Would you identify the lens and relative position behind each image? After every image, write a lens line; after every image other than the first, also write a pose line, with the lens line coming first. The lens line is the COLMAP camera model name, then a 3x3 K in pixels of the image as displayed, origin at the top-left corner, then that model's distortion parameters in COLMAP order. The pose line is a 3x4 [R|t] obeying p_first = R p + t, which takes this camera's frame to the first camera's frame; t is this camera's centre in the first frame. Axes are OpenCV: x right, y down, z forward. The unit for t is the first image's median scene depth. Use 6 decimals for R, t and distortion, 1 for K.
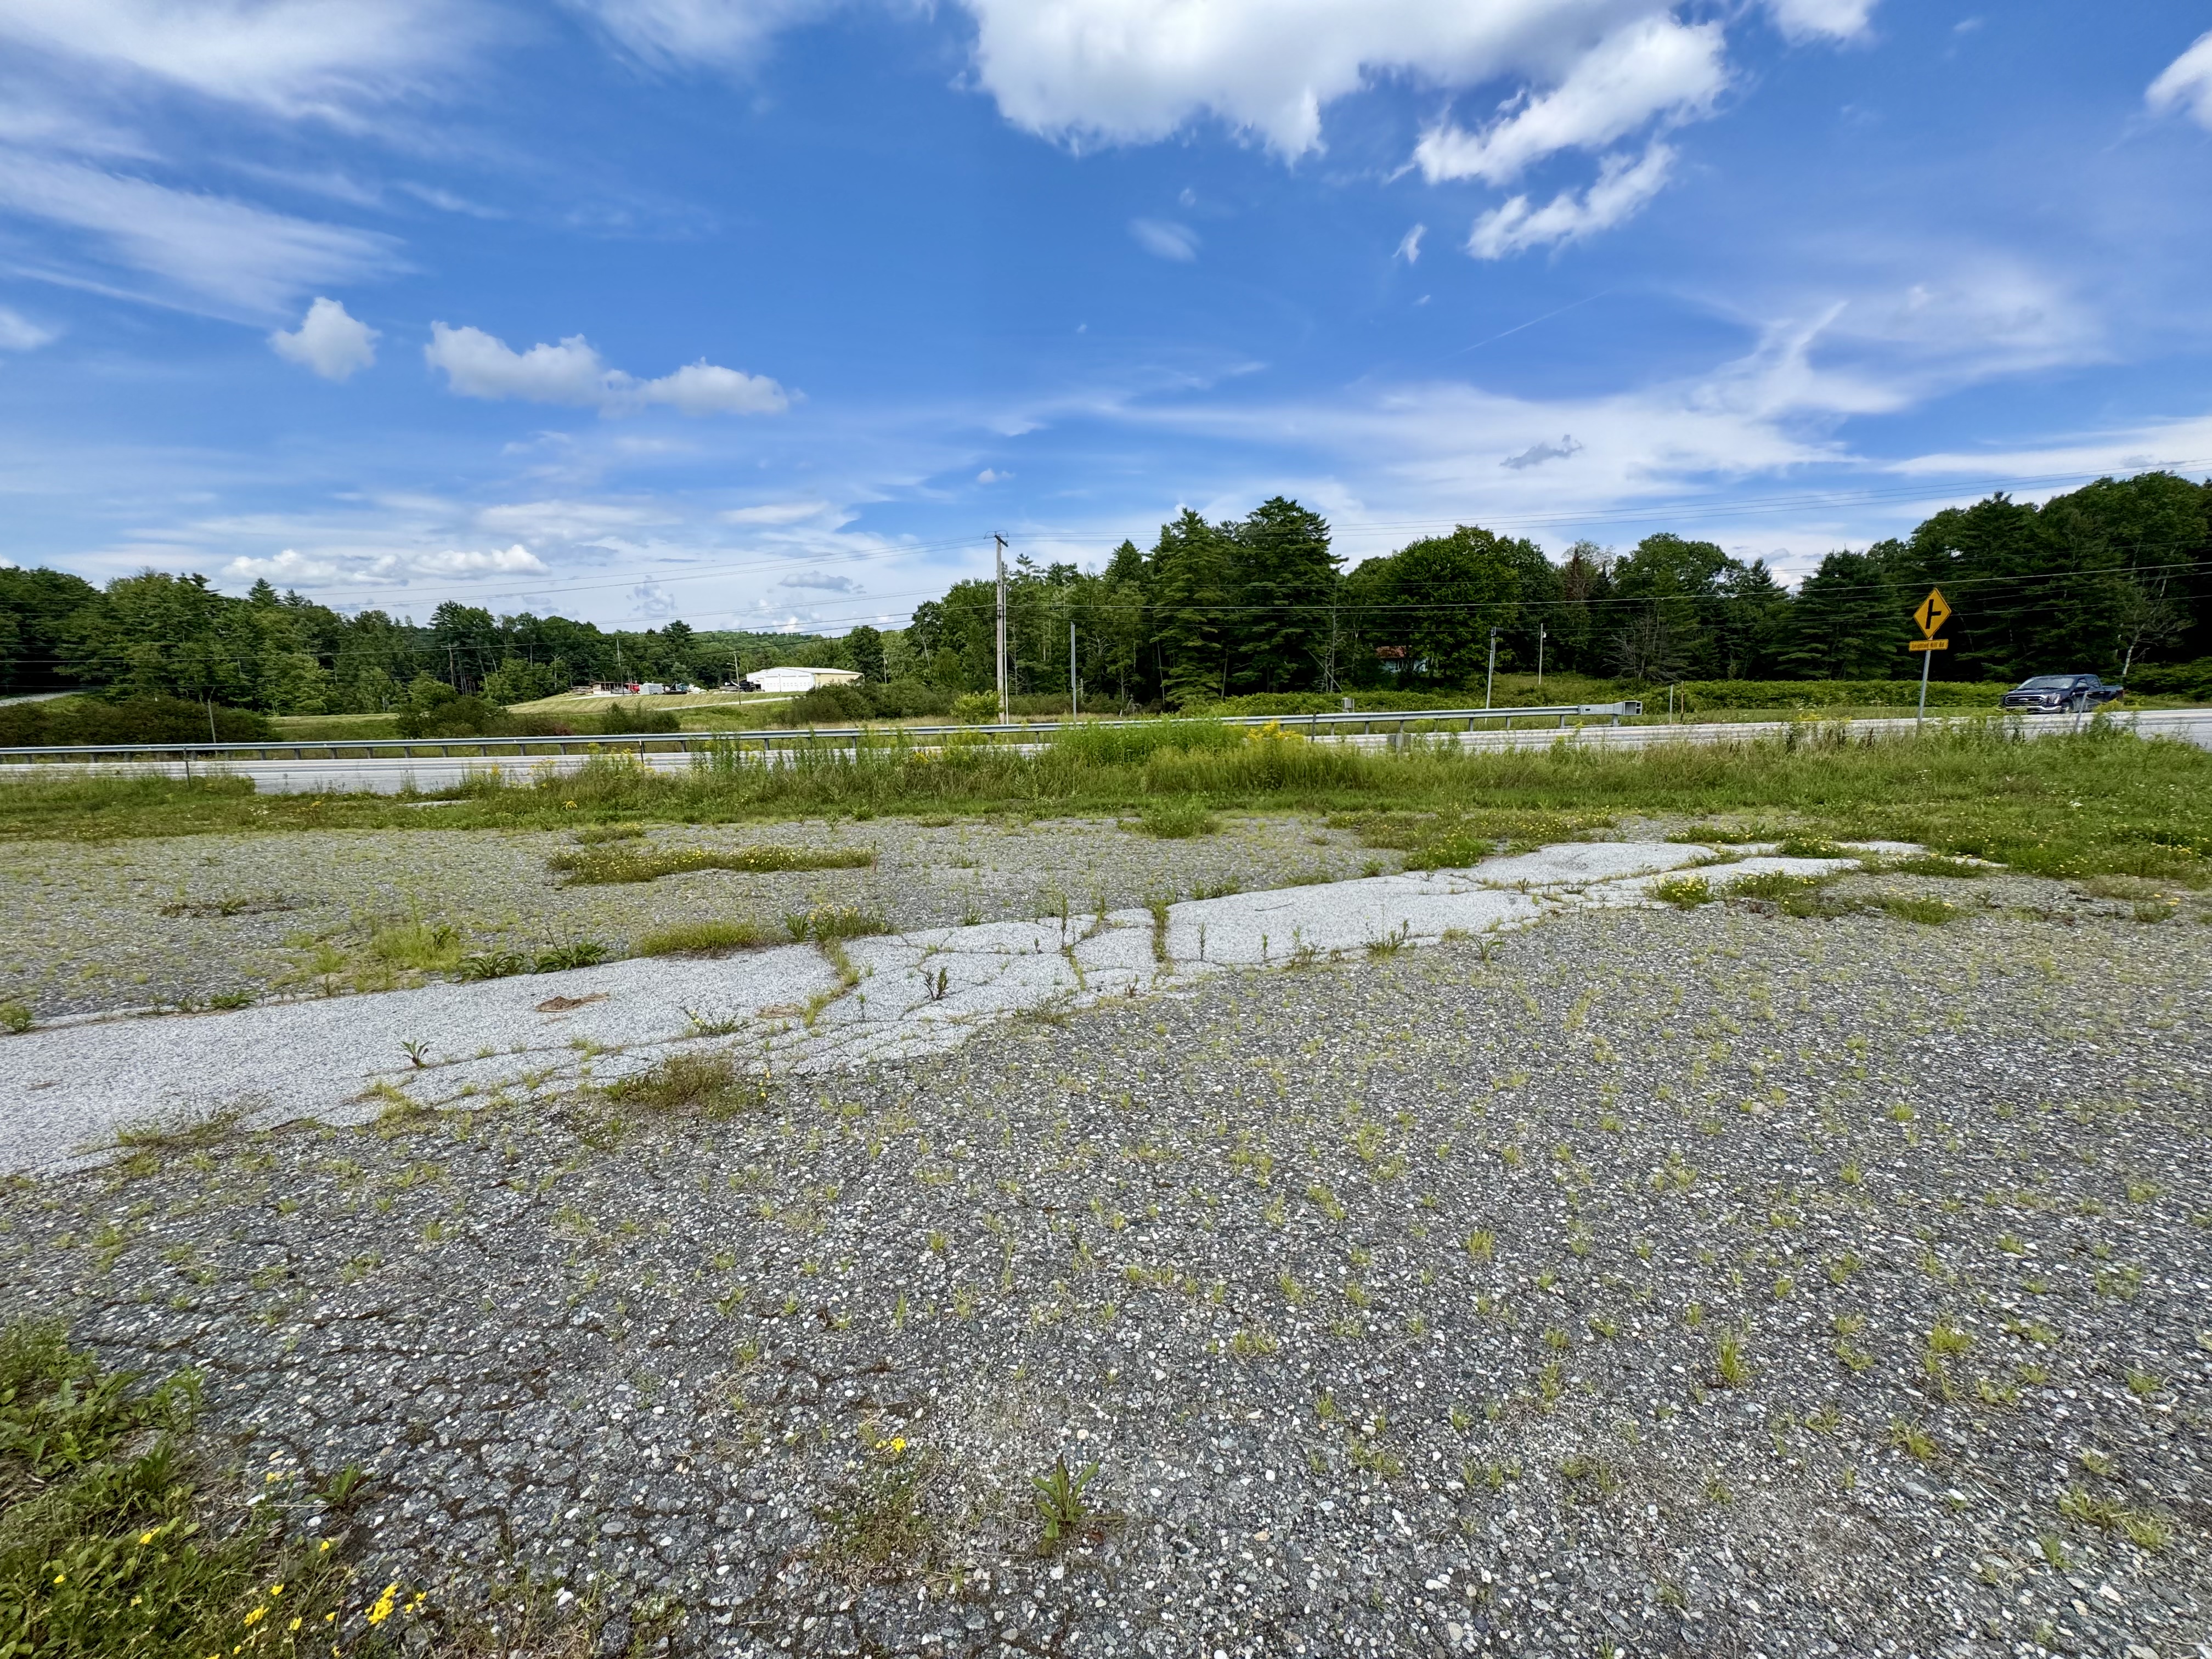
lens RADIAL K [[882.3, 0, 1117.6], [0, 882.3, 813.9], [0, 0, 1]] dist [-0.002085, 0.000121]
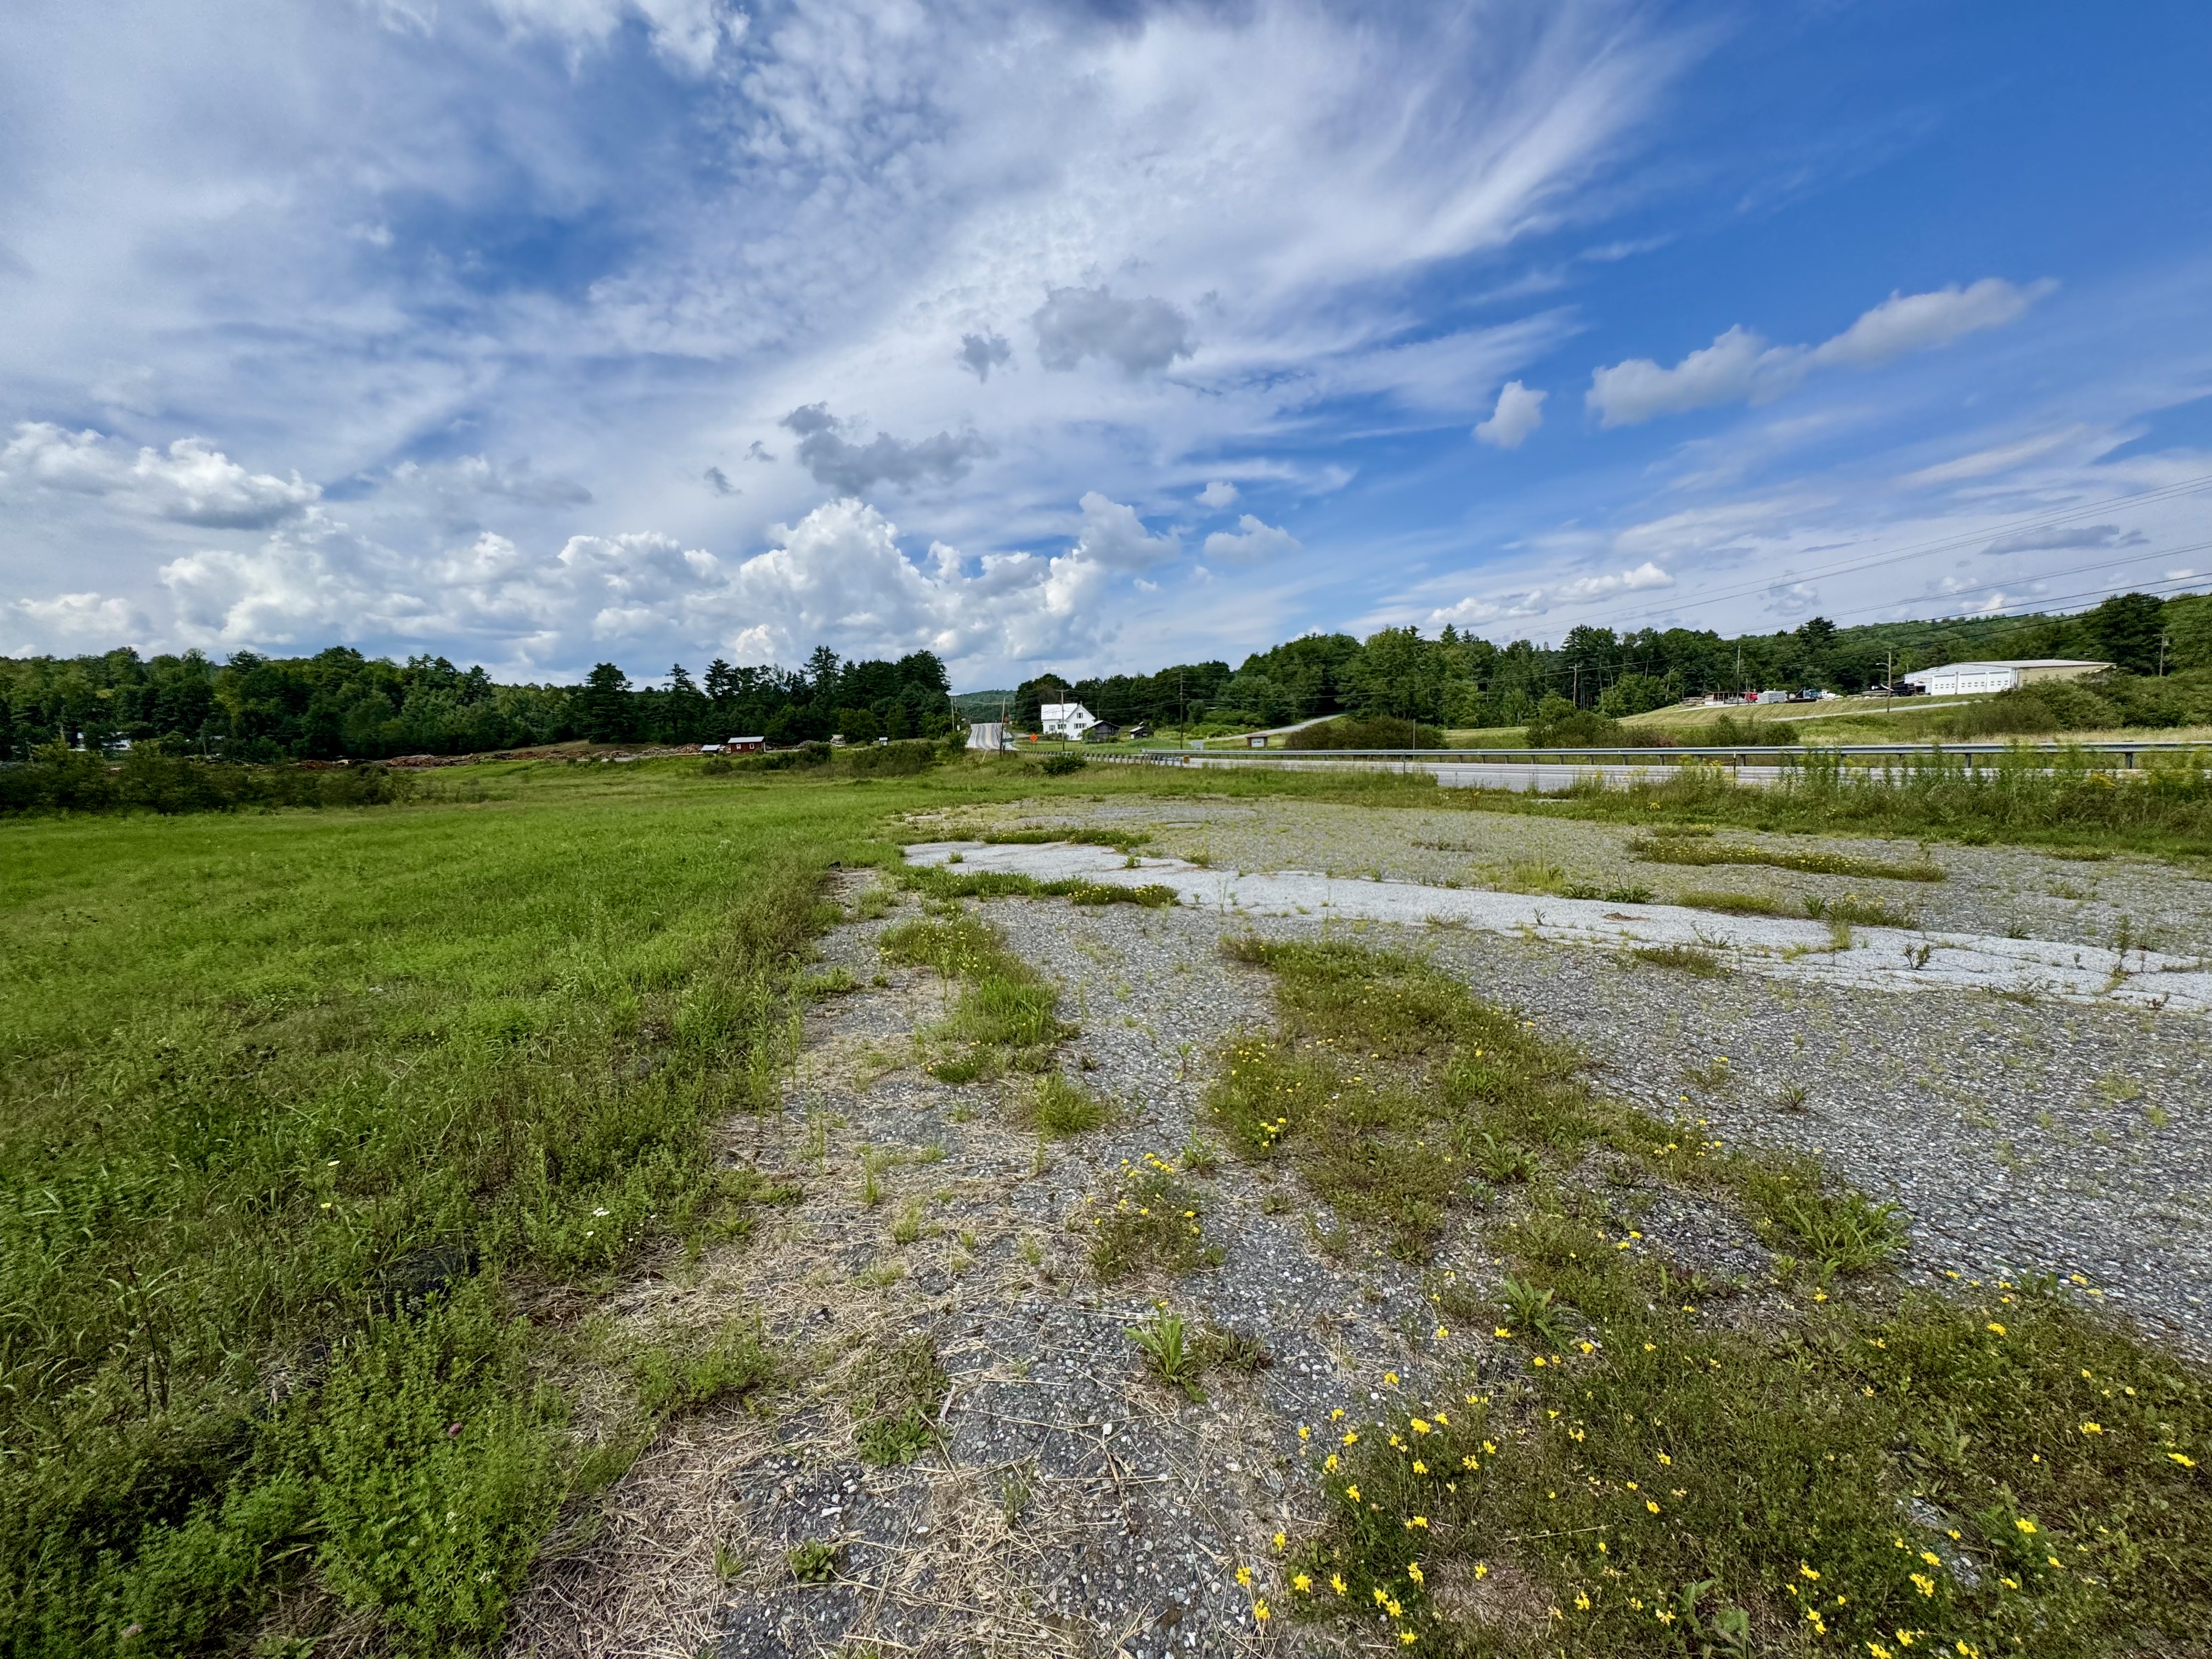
lens RADIAL K [[885.1, 0, 1103.8], [0, 885.1, 820.0], [0, 0, 1]] dist [0.001081, -0.000474]
pose [[0.429947, 0.085397, -0.898806, 0.075474], [-0.091506, 0.994512, 0.050718, 0.009076], [0.898205, 0.060440, 0.435402, -0.104133]]
